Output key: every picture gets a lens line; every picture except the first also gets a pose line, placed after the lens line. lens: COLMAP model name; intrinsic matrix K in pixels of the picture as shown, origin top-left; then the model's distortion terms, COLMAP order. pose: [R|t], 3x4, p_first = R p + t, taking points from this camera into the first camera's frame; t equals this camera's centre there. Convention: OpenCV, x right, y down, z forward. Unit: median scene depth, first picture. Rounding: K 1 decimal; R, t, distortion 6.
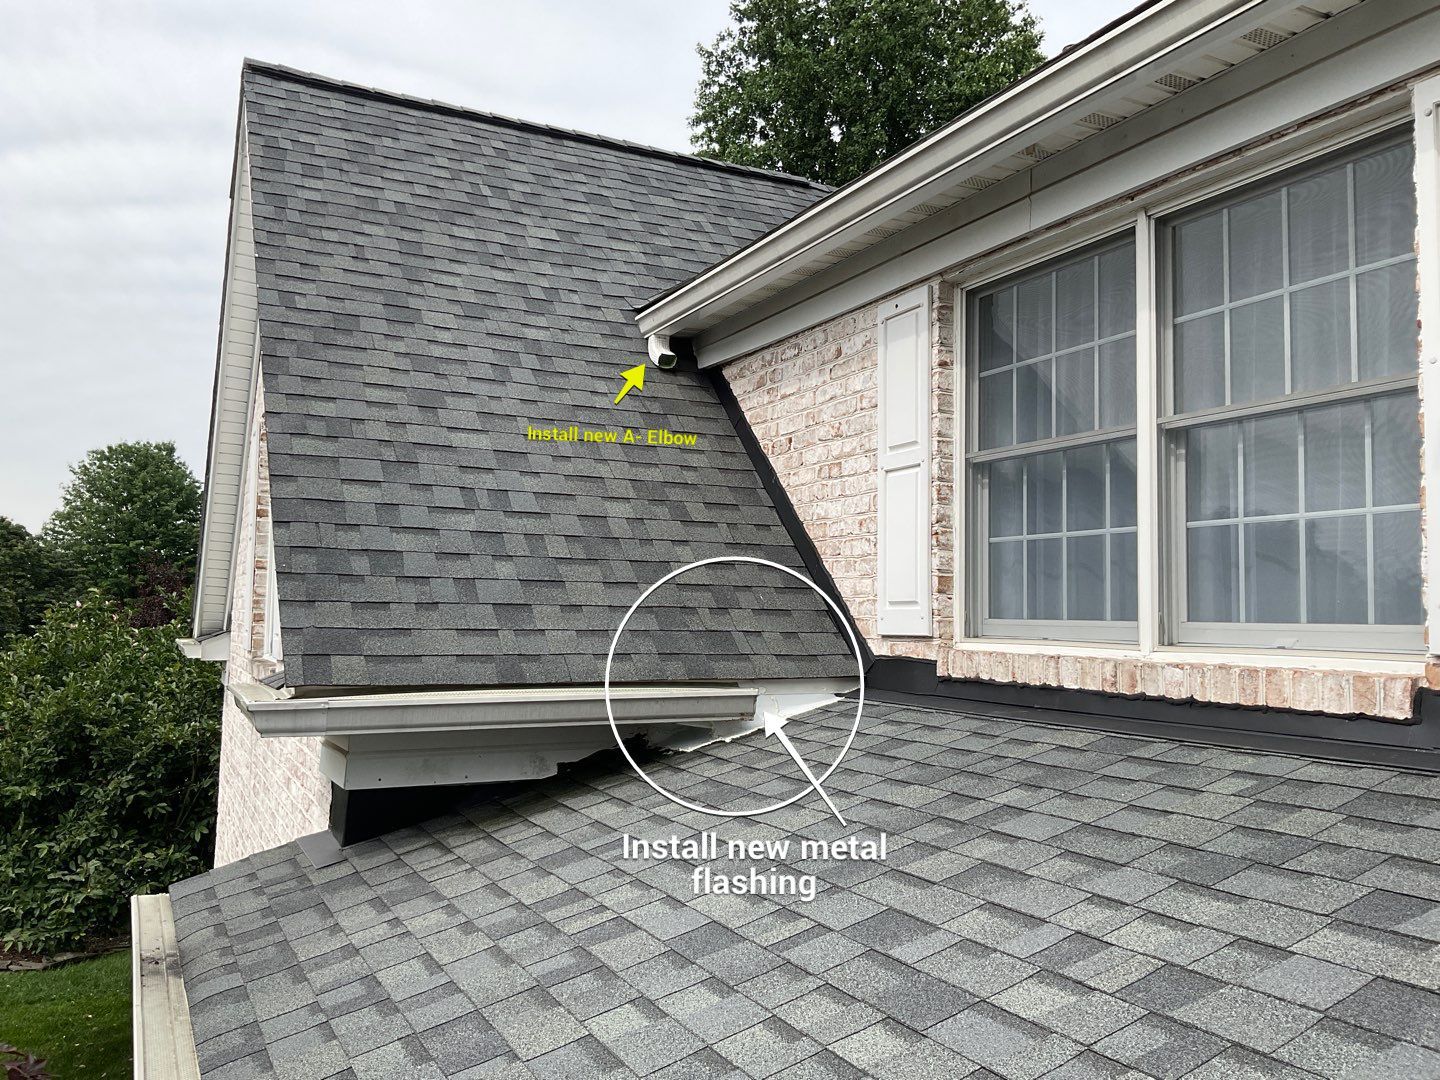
lens RADIAL K [[1187.9, 0, 722.5], [0, 1187.9, 537.9], [0, 0, 1]] dist [0.070433, -0.148238]
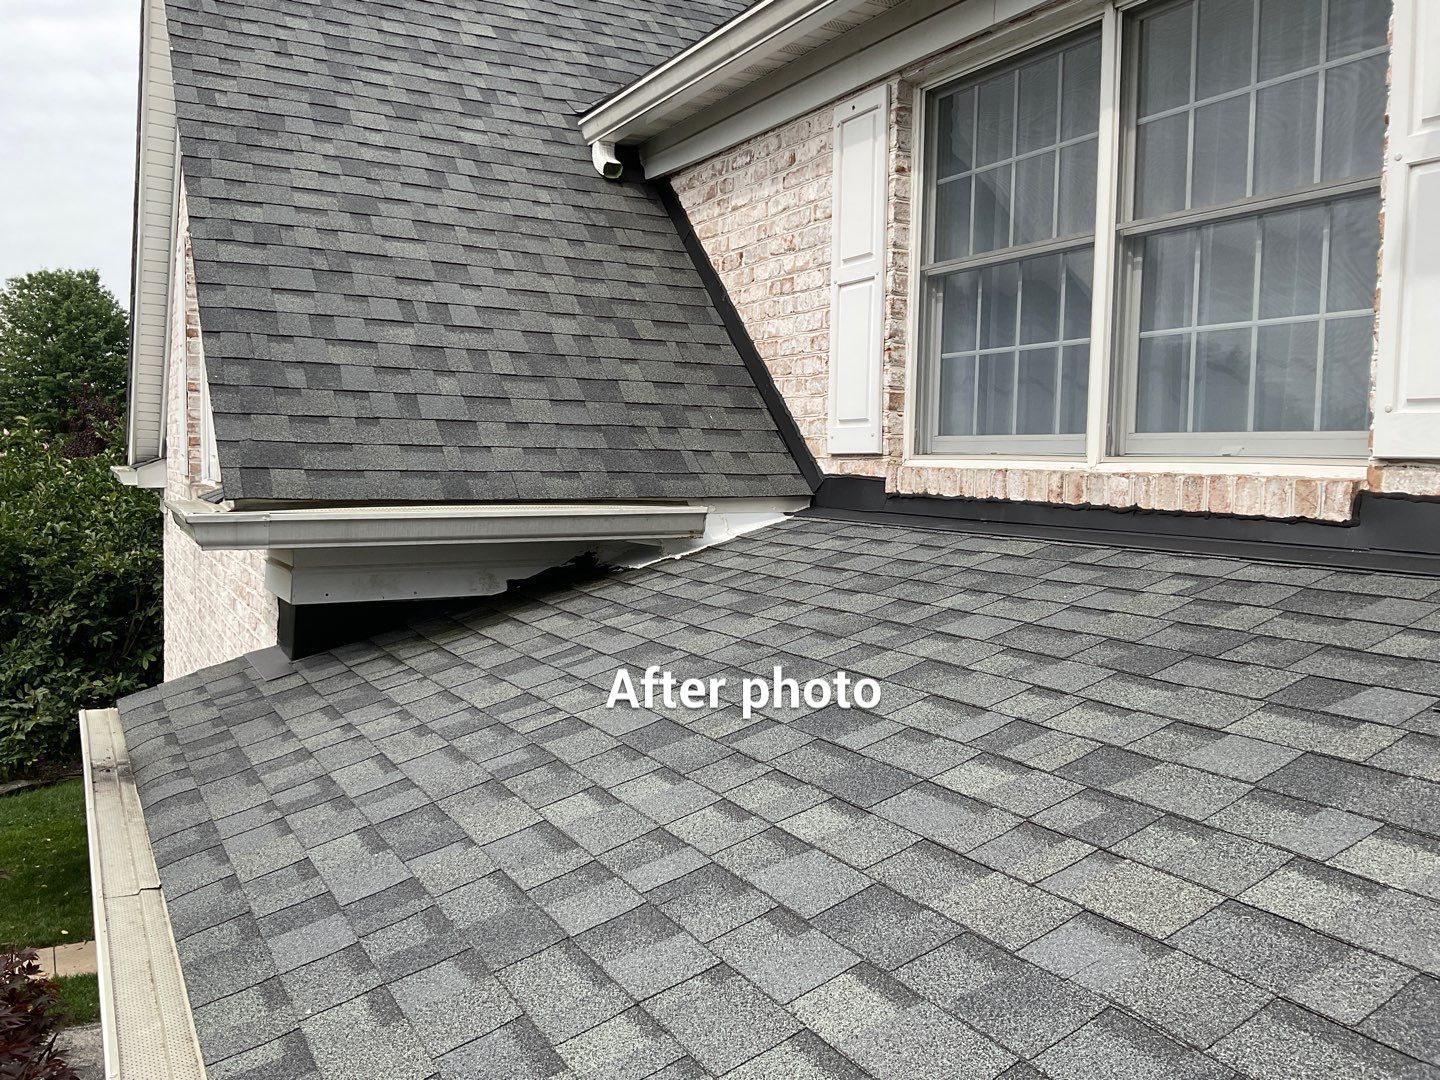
lens RADIAL K [[1187.9, 0, 724.0], [0, 1187.9, 542.0], [0, 0, 1]] dist [0.070433, -0.148238]
pose [[0.998991, -0.002148, 0.044863, -0.001229], [-0.004106, 0.990306, 0.138839, 0.018713], [-0.044726, -0.138883, 0.989298, 0.008034]]
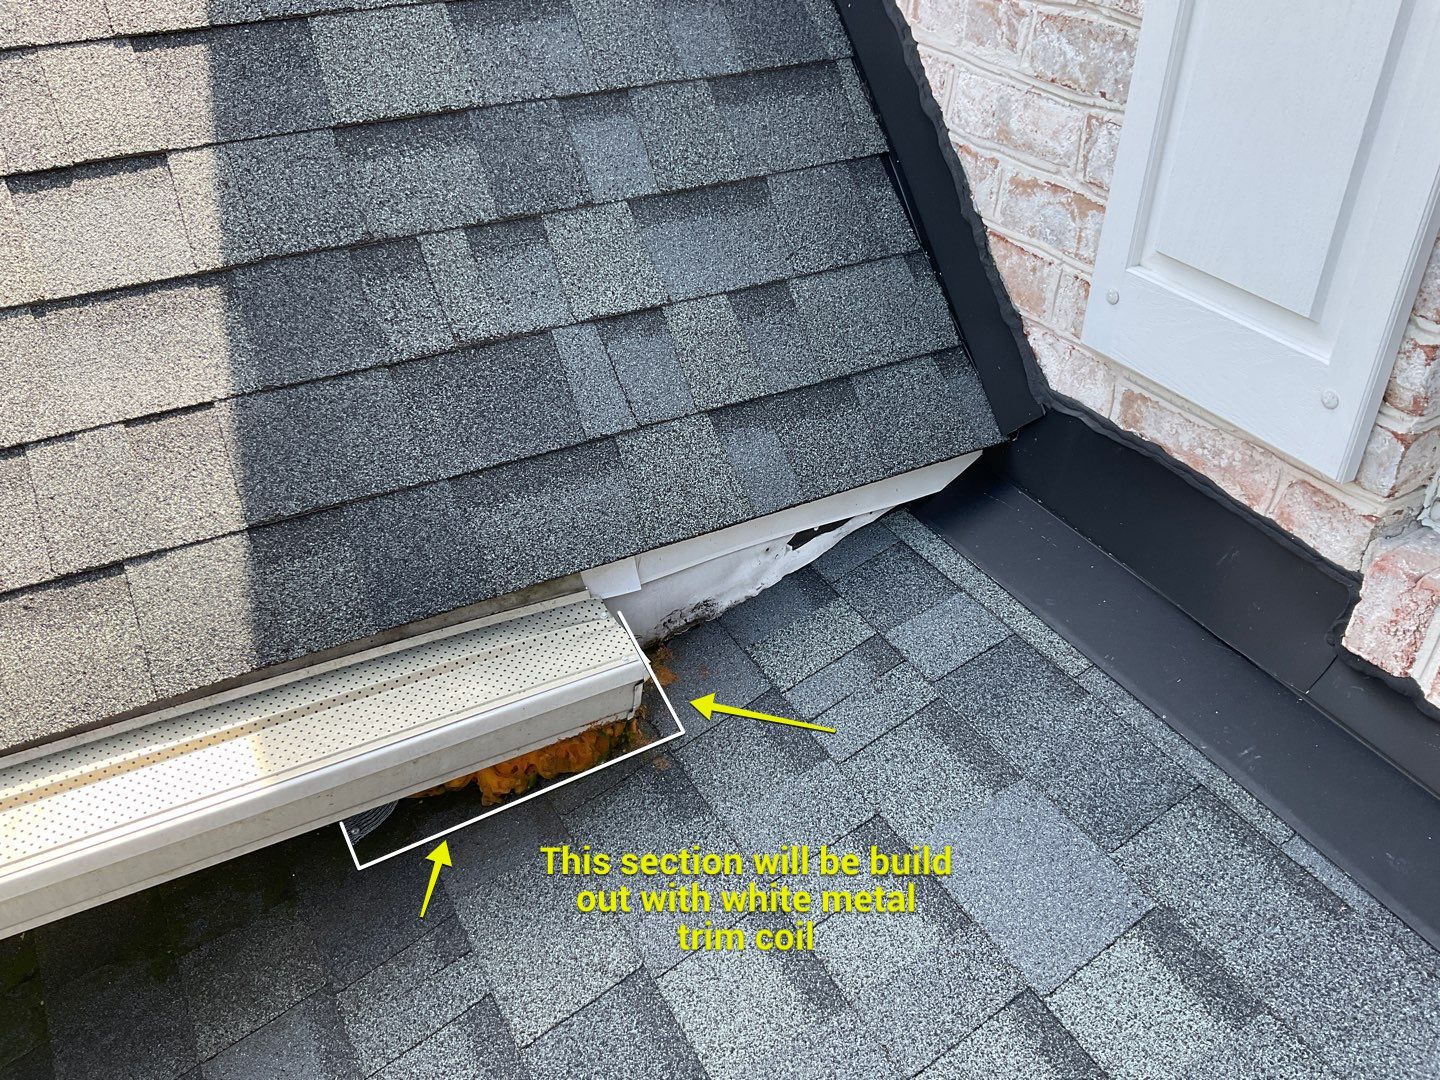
lens RADIAL K [[1187.9, 0, 714.9], [0, 1187.9, 540.1], [0, 0, 1]] dist [0.070433, -0.148238]
pose [[0.999291, -0.027217, 0.026021, 0.041125], [0.004638, 0.774764, 0.632234, -0.065766], [-0.037368, -0.631665, 0.774341, 0.845072]]
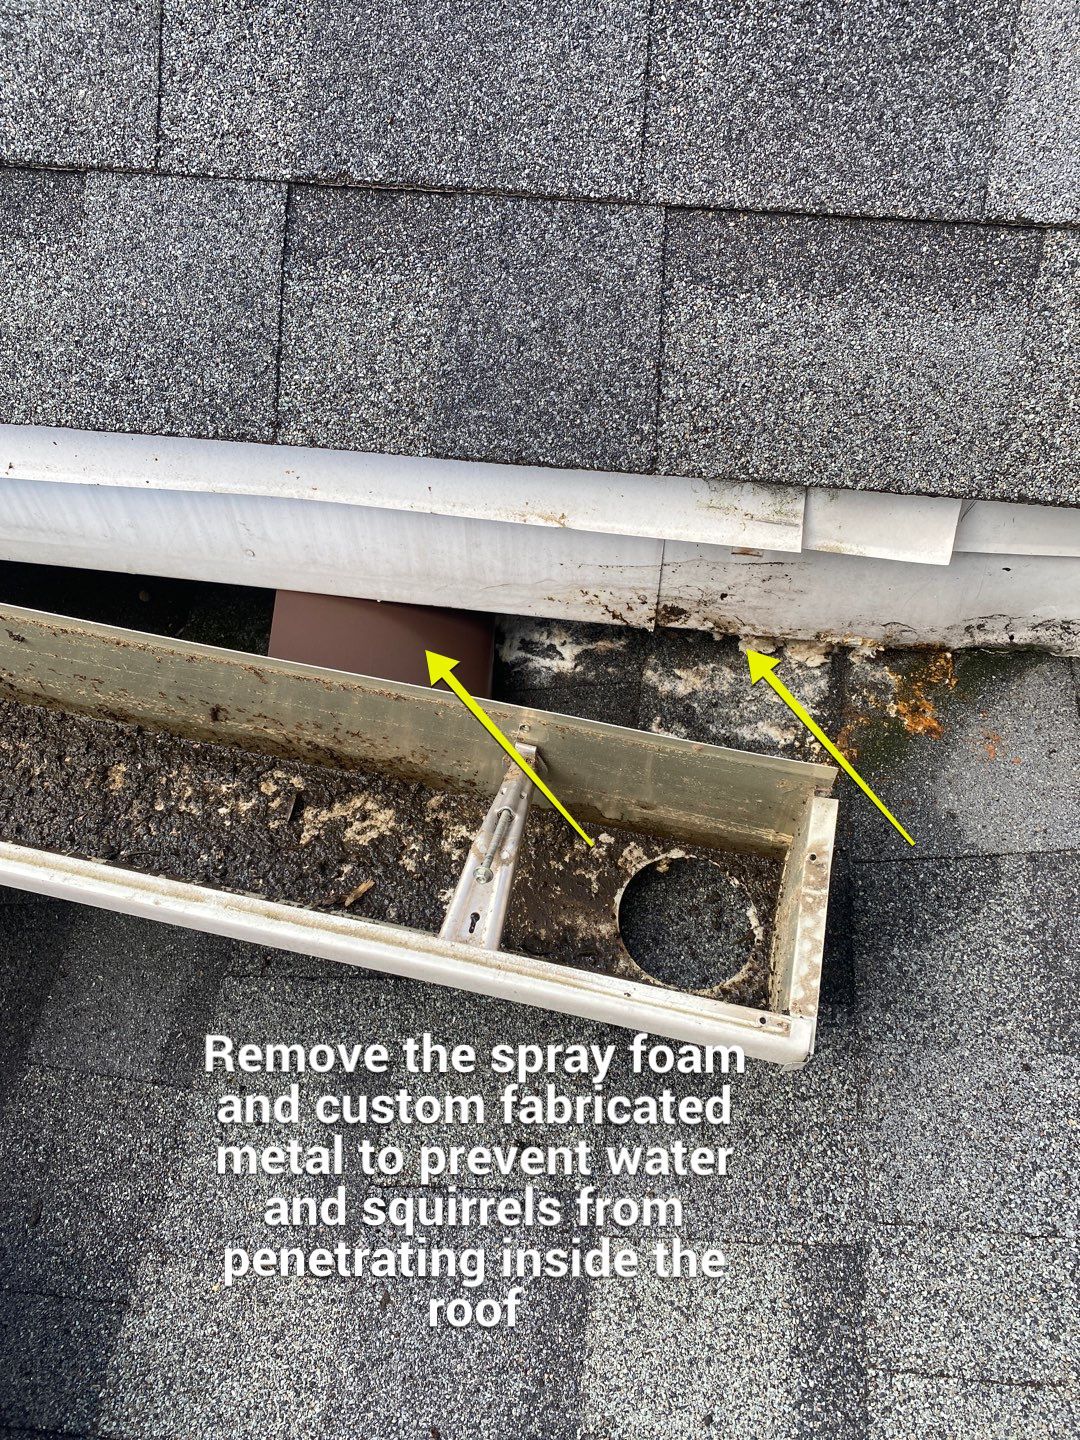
lens RADIAL K [[1087.9, 0, 547.1], [0, 1087.9, 717.0], [0, 0, 1]] dist [0.049541, -0.068714]
pose [[0.825864, 0.446674, -0.344137, 0.045213], [0.068616, 0.526168, 0.847608, 0.025244], [0.559679, -0.723622, 0.403895, 0.975722]]
